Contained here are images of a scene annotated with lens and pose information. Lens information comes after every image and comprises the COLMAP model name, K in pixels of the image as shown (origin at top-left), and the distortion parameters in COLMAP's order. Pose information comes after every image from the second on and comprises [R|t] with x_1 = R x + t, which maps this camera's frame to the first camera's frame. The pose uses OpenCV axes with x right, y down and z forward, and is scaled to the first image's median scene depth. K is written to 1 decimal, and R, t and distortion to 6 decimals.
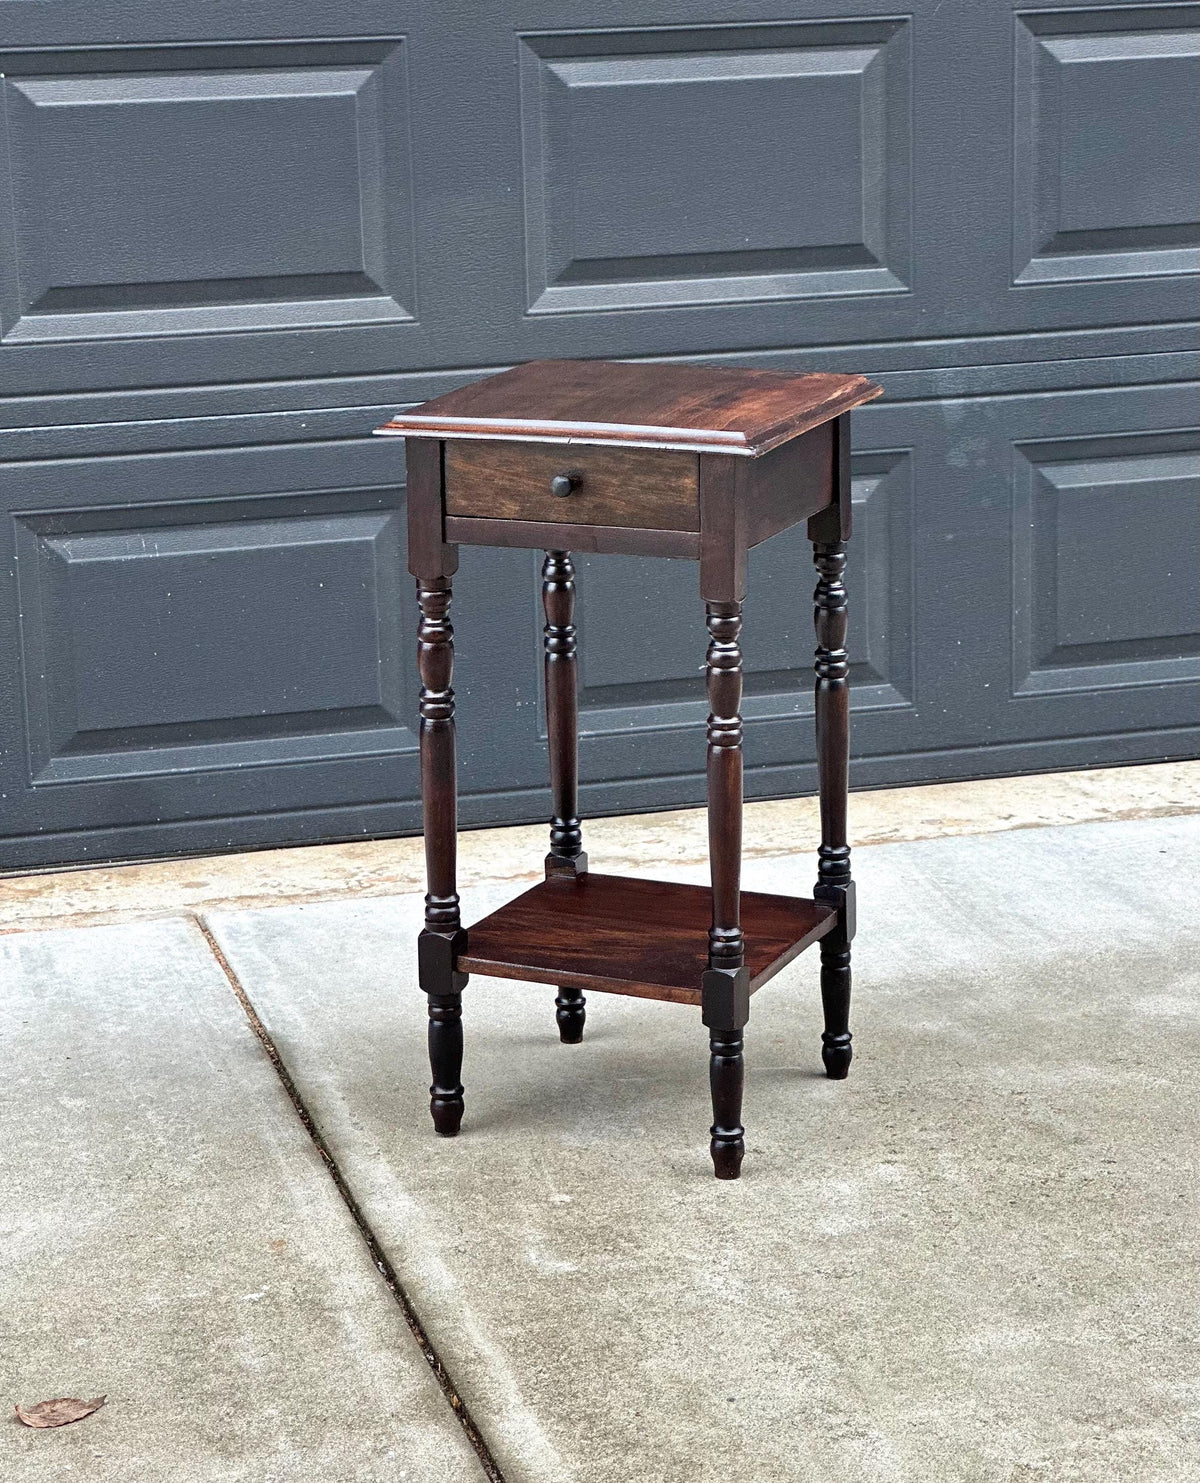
lens RADIAL K [[3731.2, 0, 600.0], [0, 3731.2, 741.5], [0, 0, 1]] dist [-0.068772, 0.512224]
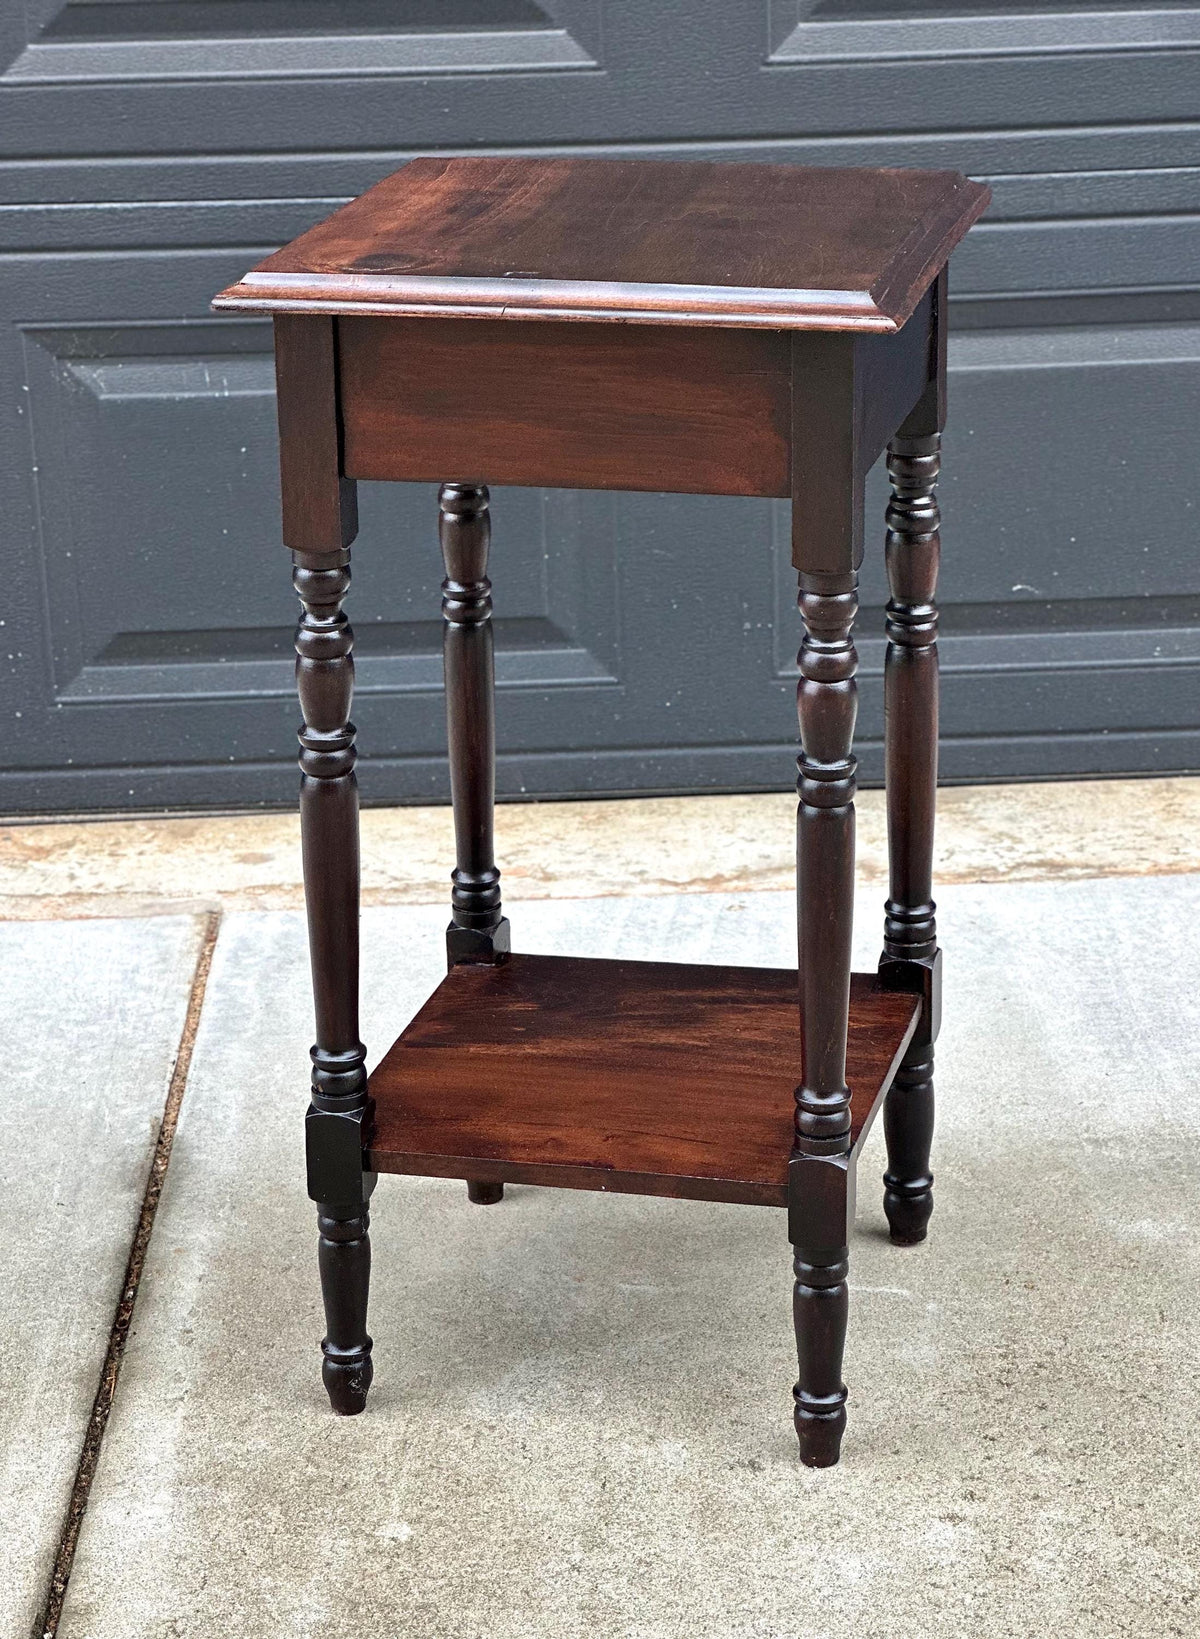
lens RADIAL K [[3669.1, 0, 600.6], [0, 3669.1, 876.8], [0, 0, 1]] dist [0.090012, -0.004885]
pose [[0.970173, 0.080286, -0.228734, 0.119269], [-0.053555, 0.991235, 0.120769, -0.047454], [0.236425, -0.104917, 0.965969, 0.330702]]
